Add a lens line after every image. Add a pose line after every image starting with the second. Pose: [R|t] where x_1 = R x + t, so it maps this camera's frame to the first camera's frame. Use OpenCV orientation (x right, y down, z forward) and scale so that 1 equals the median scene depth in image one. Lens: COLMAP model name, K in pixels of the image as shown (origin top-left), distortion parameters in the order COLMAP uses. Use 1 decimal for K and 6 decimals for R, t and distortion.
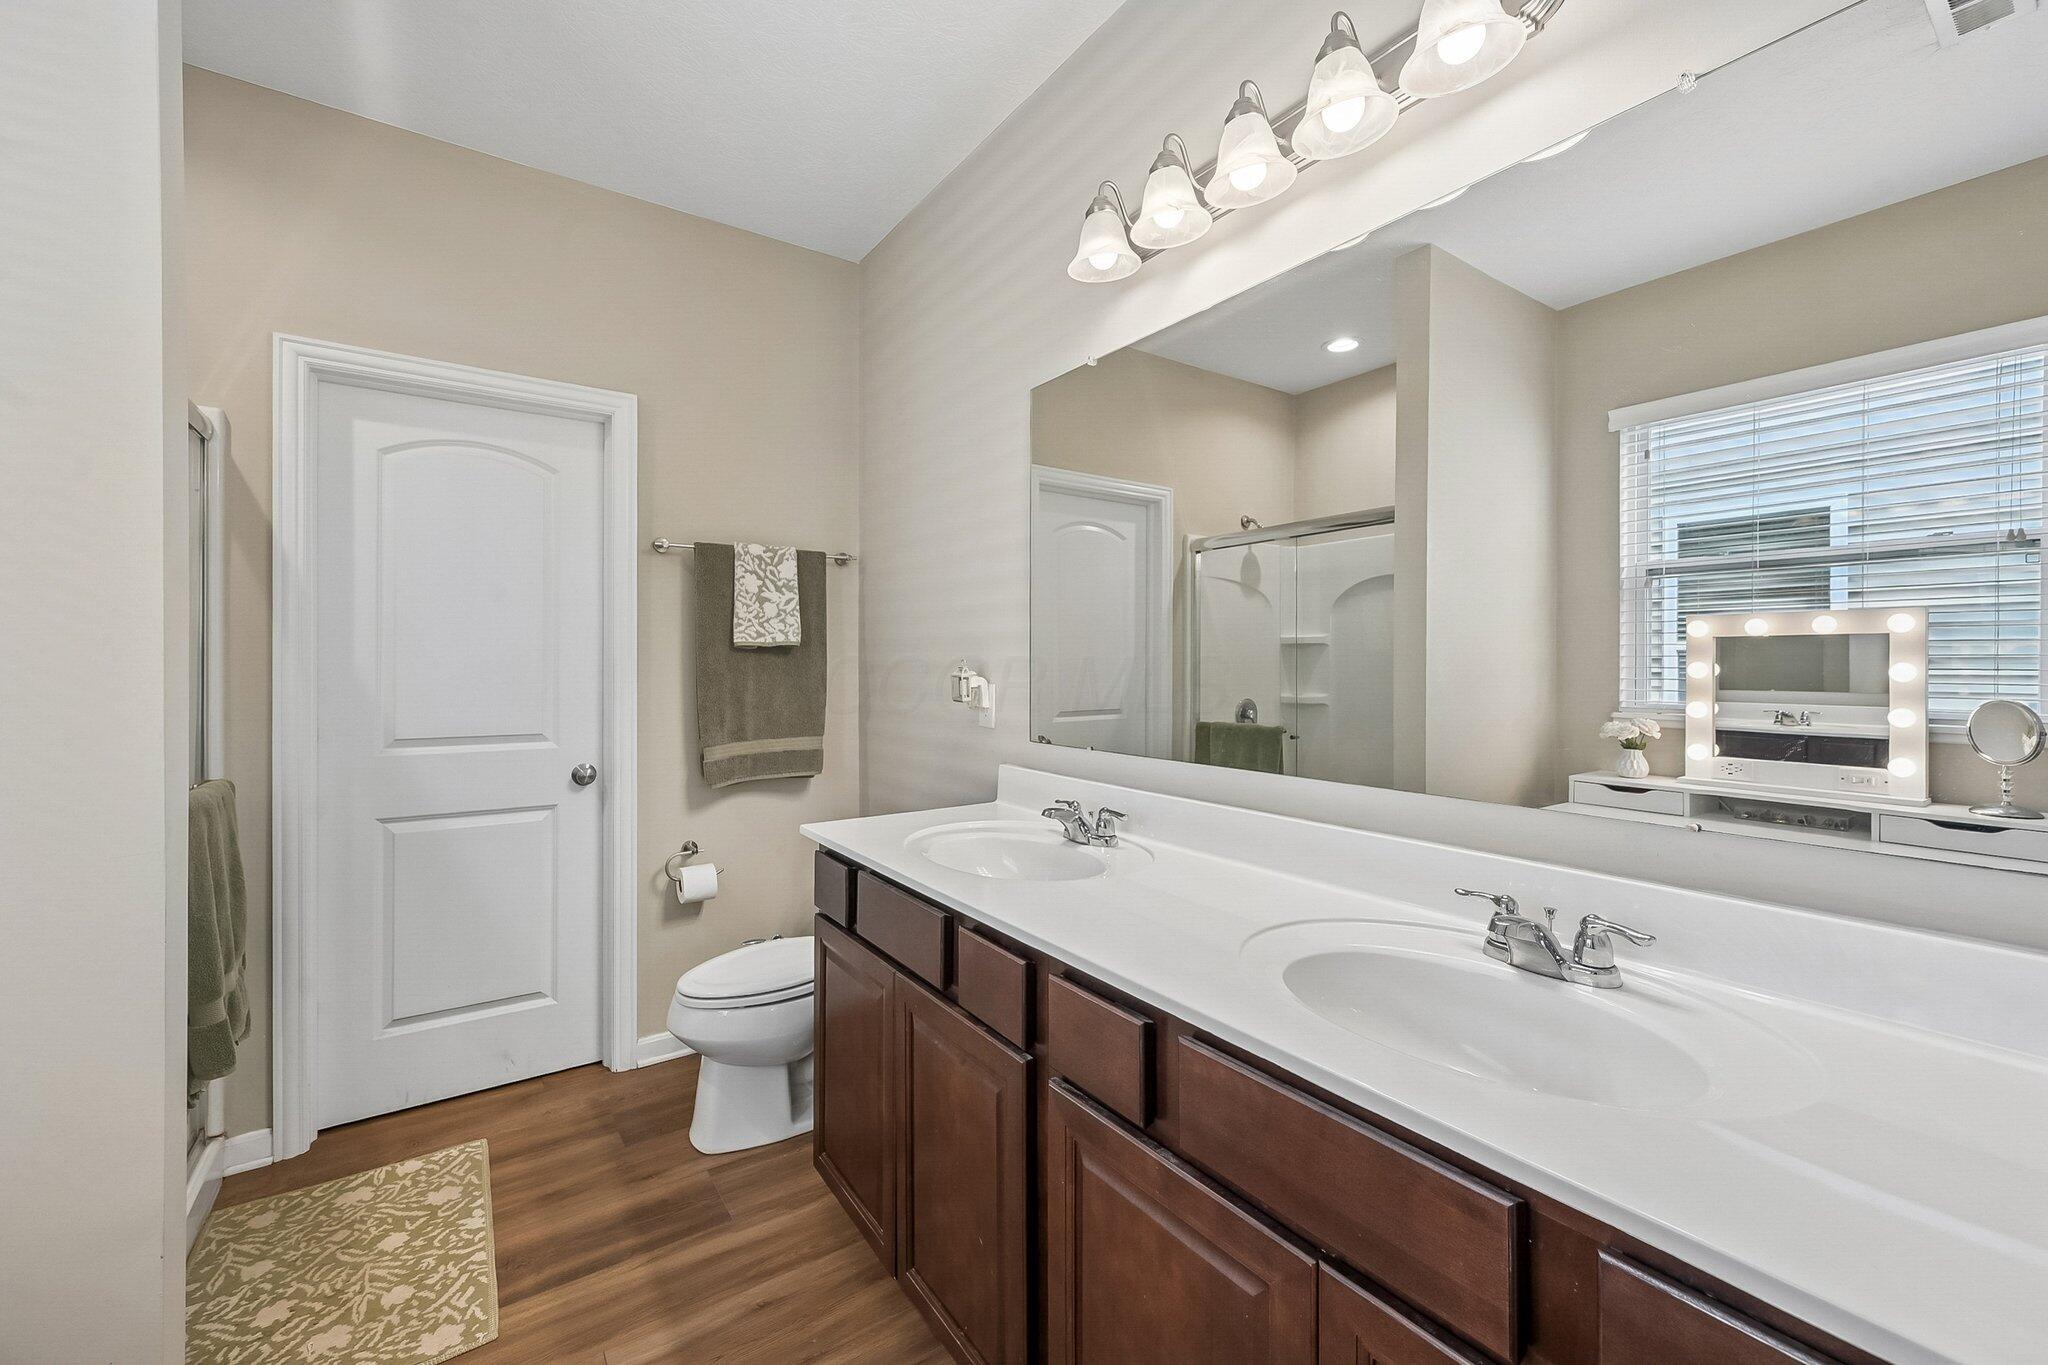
lens RADIAL K [[817.0, 0, 1019.0], [0, 817.0, 676.6], [0, 0, 1]] dist [-0.001611, -0.000061]
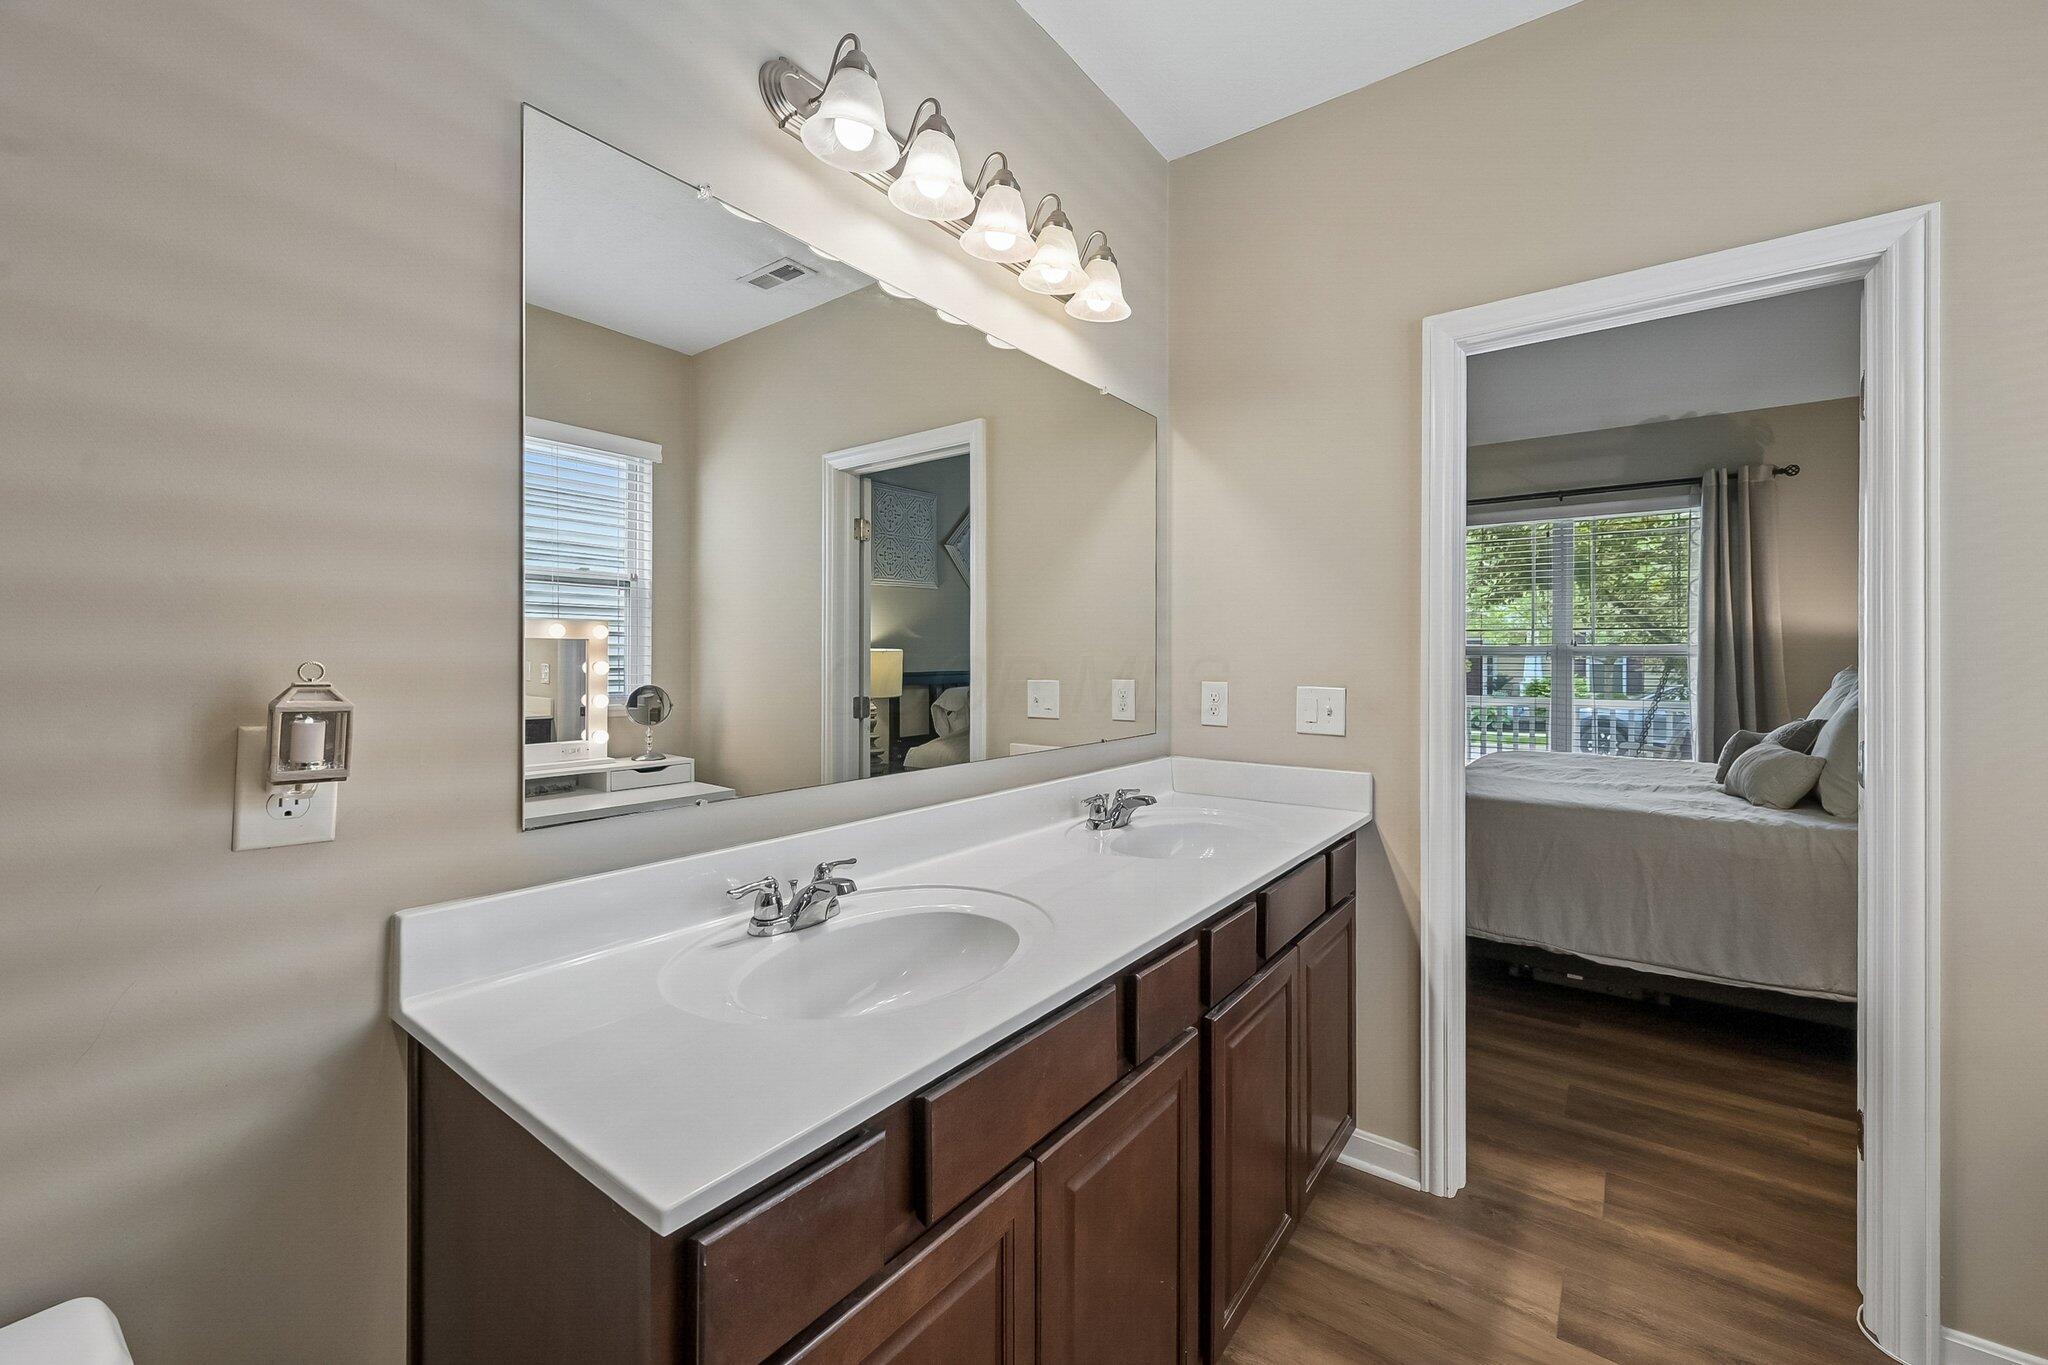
lens RADIAL K [[817.0, 0, 1019.0], [0, 817.0, 676.6], [0, 0, 1]] dist [-0.001611, -0.000061]
pose [[-0.325469, -0.011745, 0.945480, -0.797544], [0.003384, 0.999902, 0.013586, -0.013670], [-0.945547, 0.007621, -0.325397, 1.343705]]
